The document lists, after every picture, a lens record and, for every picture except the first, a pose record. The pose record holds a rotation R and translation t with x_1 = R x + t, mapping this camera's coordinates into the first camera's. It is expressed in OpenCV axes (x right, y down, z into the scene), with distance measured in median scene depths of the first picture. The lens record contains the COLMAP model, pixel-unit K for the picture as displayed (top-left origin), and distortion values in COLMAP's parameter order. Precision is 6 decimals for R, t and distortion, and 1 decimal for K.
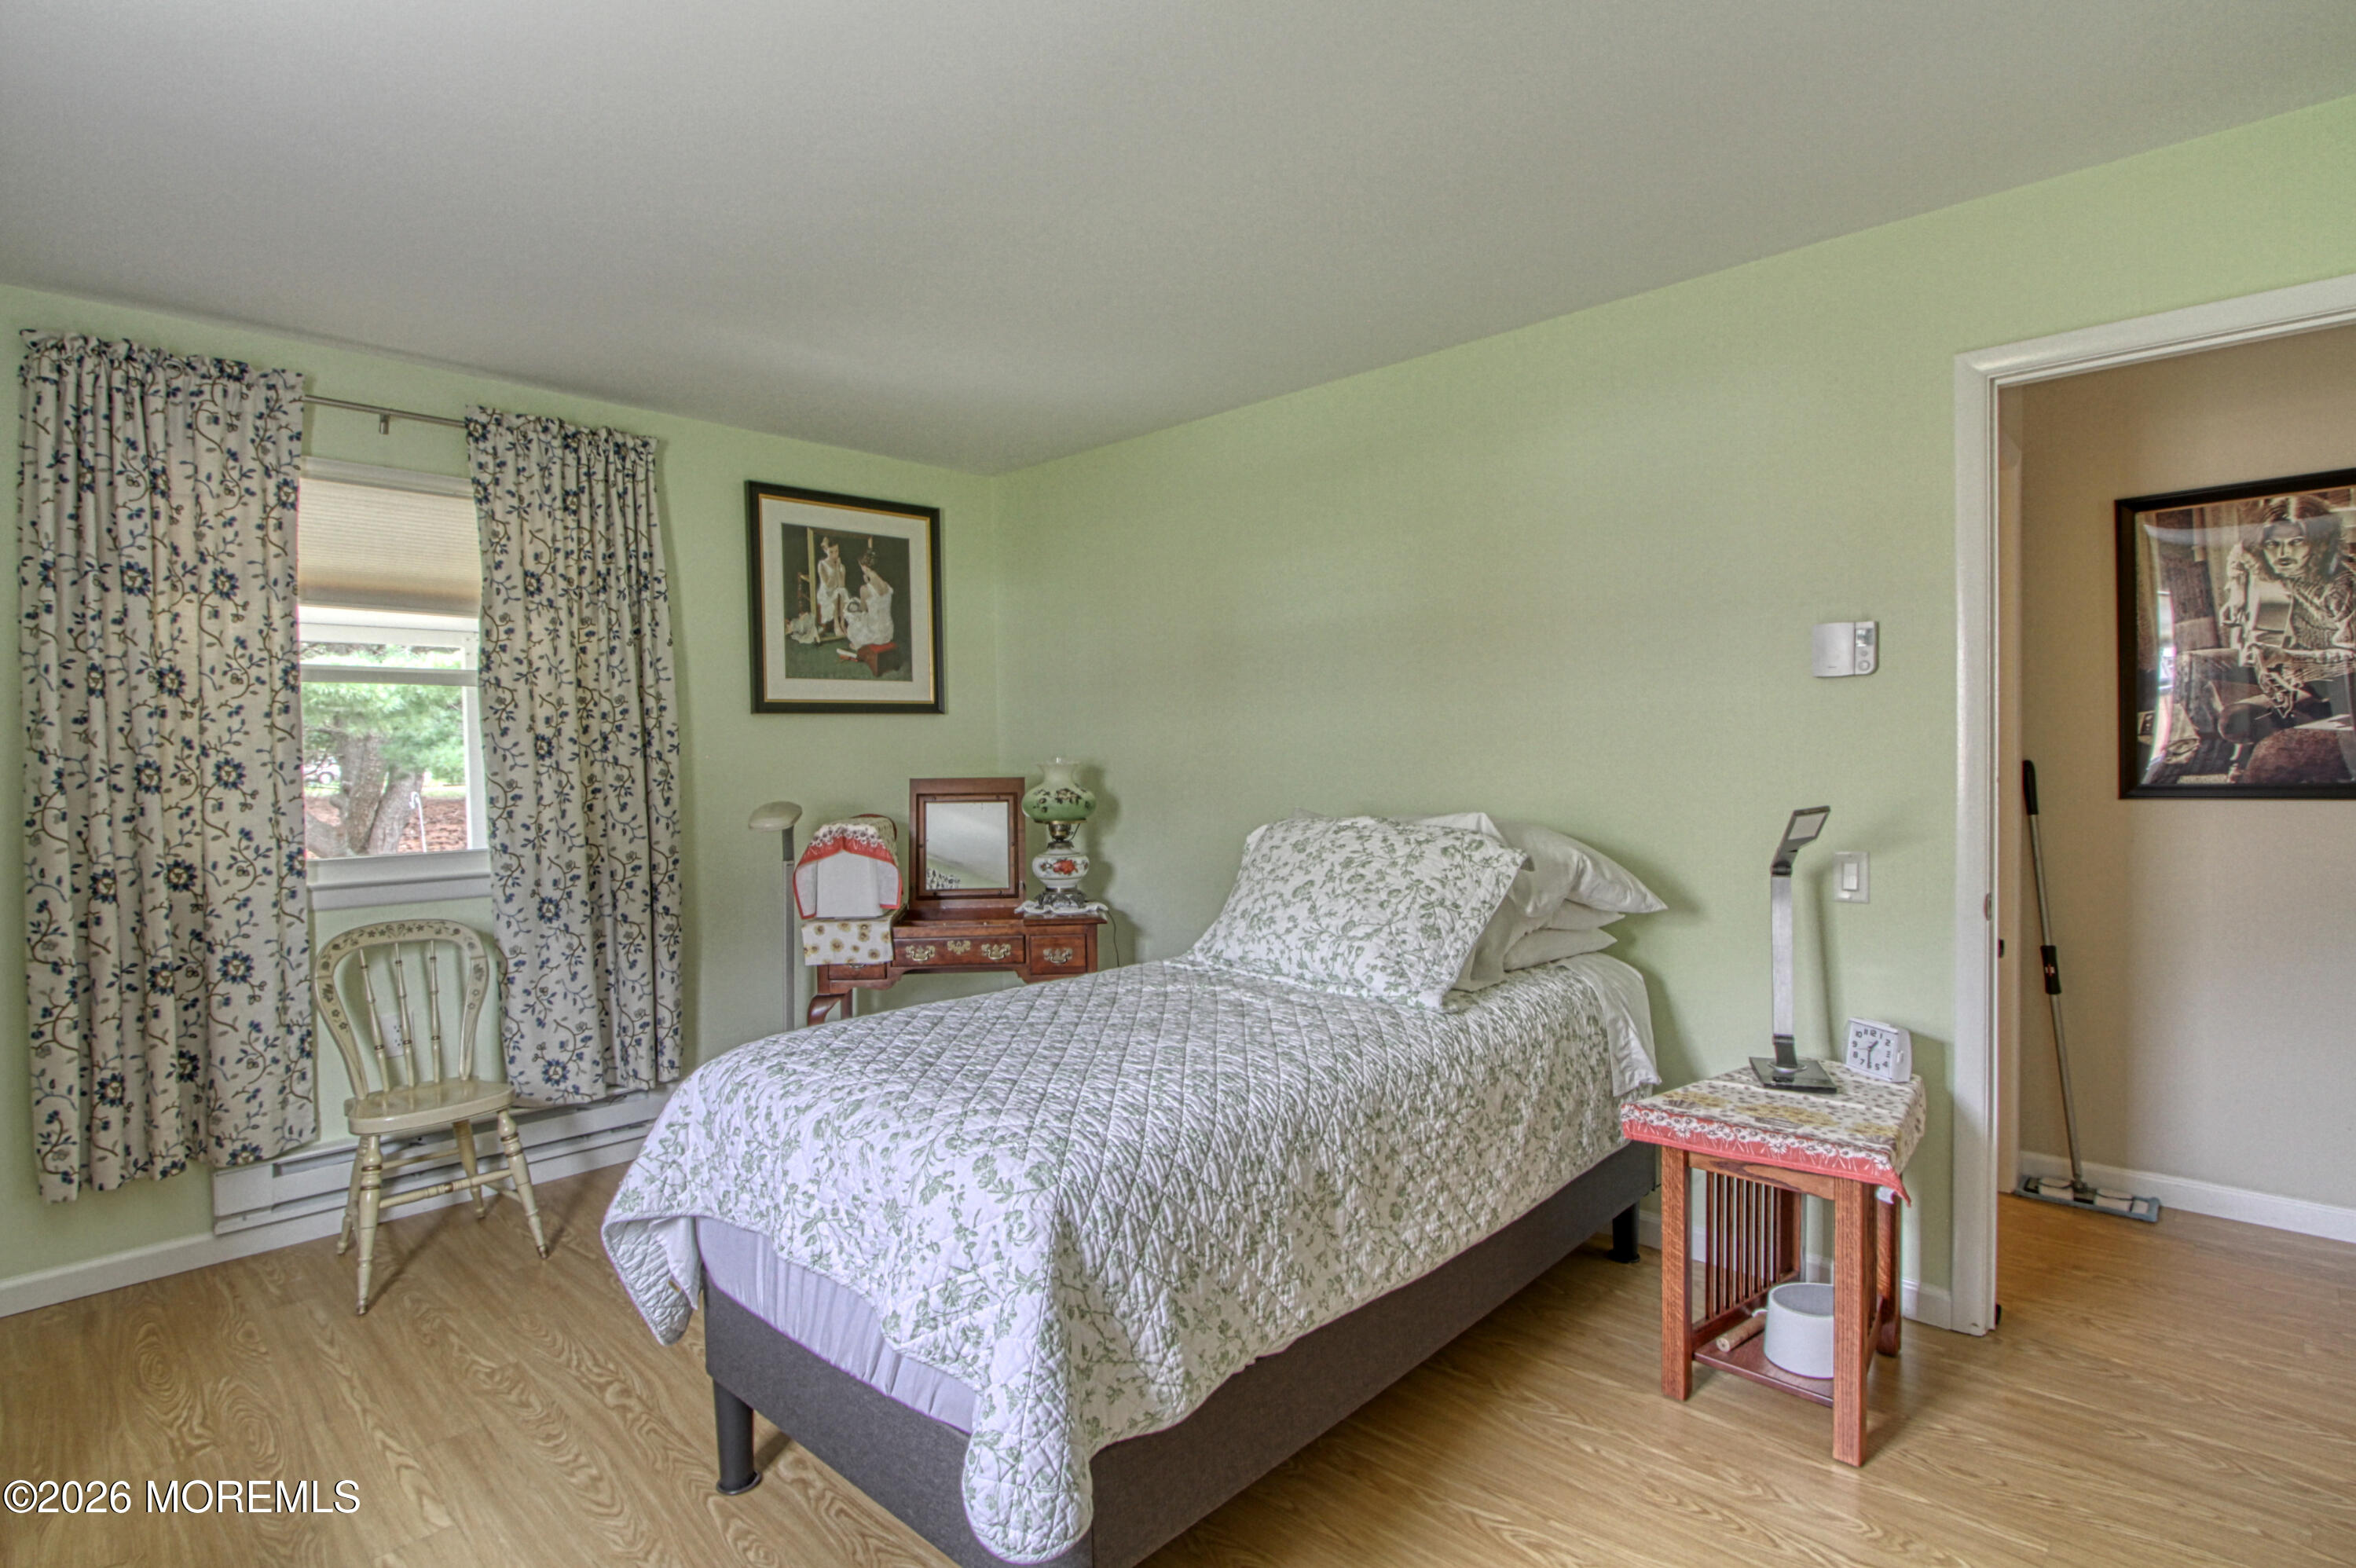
lens RADIAL K [[1179.6, 0, 1178.0], [0, 1179.6, 784.0], [0, 0, 1]] dist [-0.009807, 0.000515]
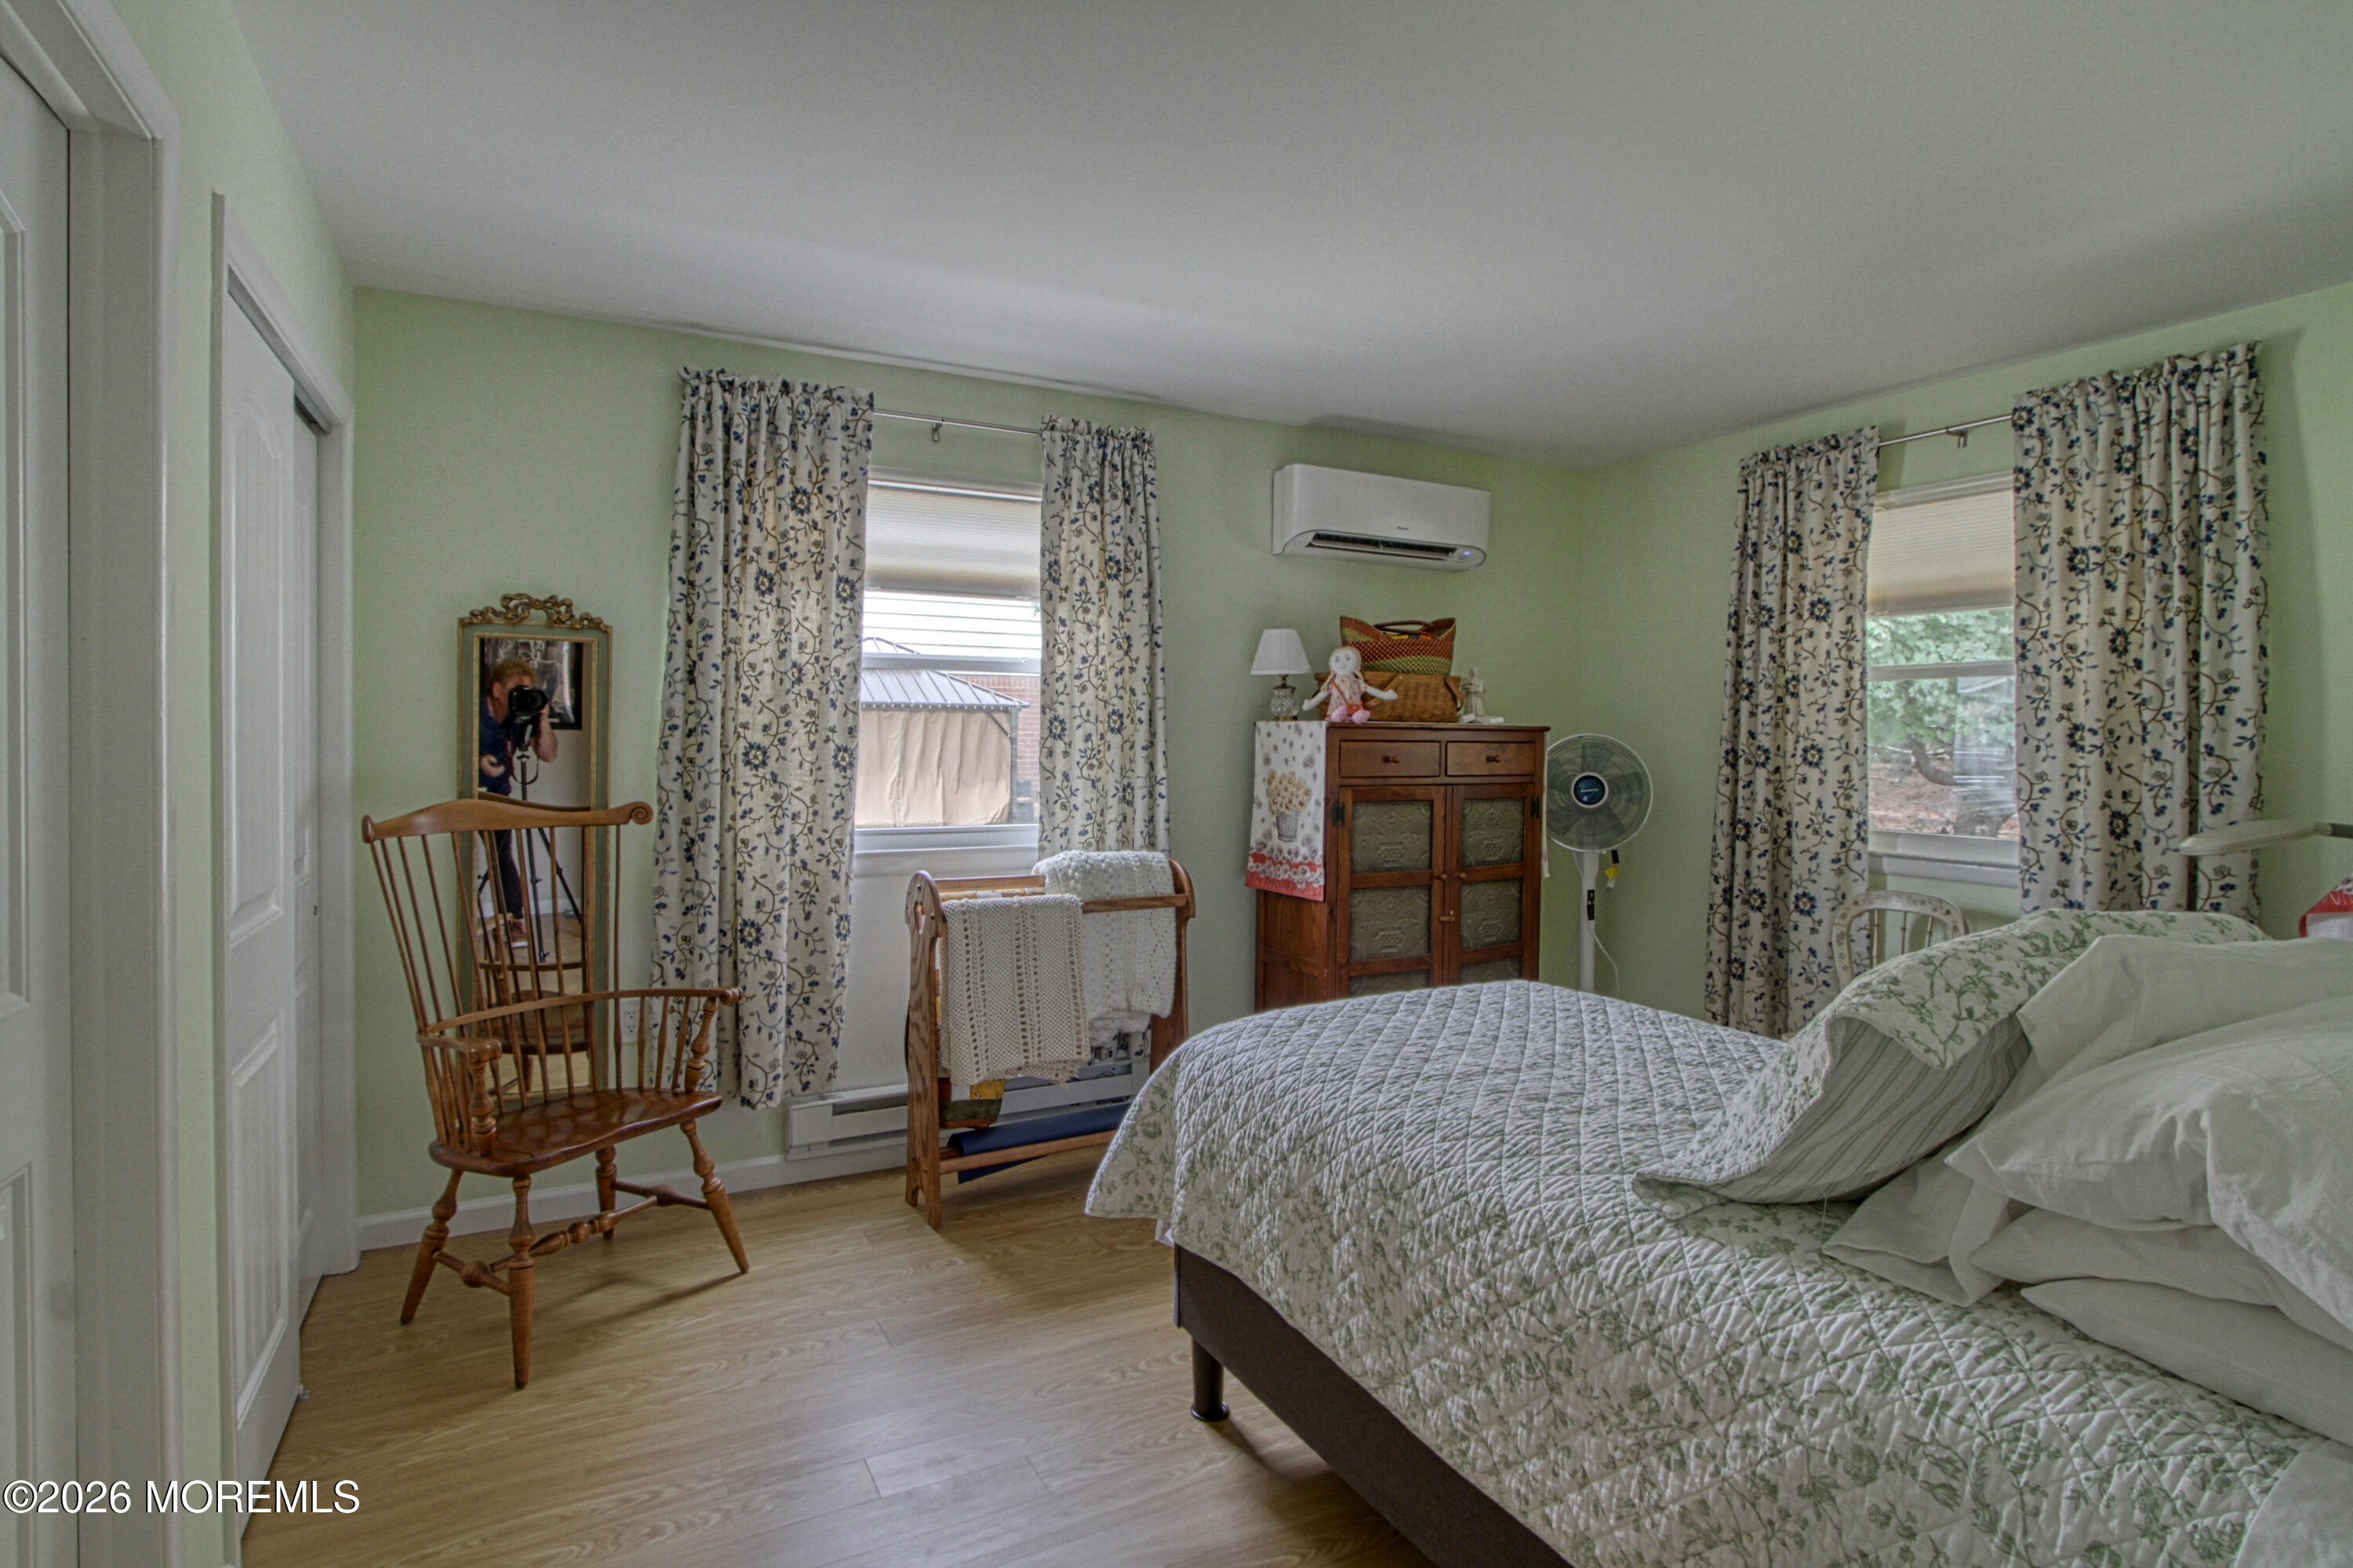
lens RADIAL K [[1227.8, 0, 1176.5], [0, 1227.8, 784.0], [0, 0, 1]] dist [-0.019793, -0.000379]
pose [[-0.331243, 0.049035, -0.942270, 0.720692], [-0.026241, 0.997784, 0.061149, -0.042748], [0.943180, 0.044981, -0.329222, 0.790087]]
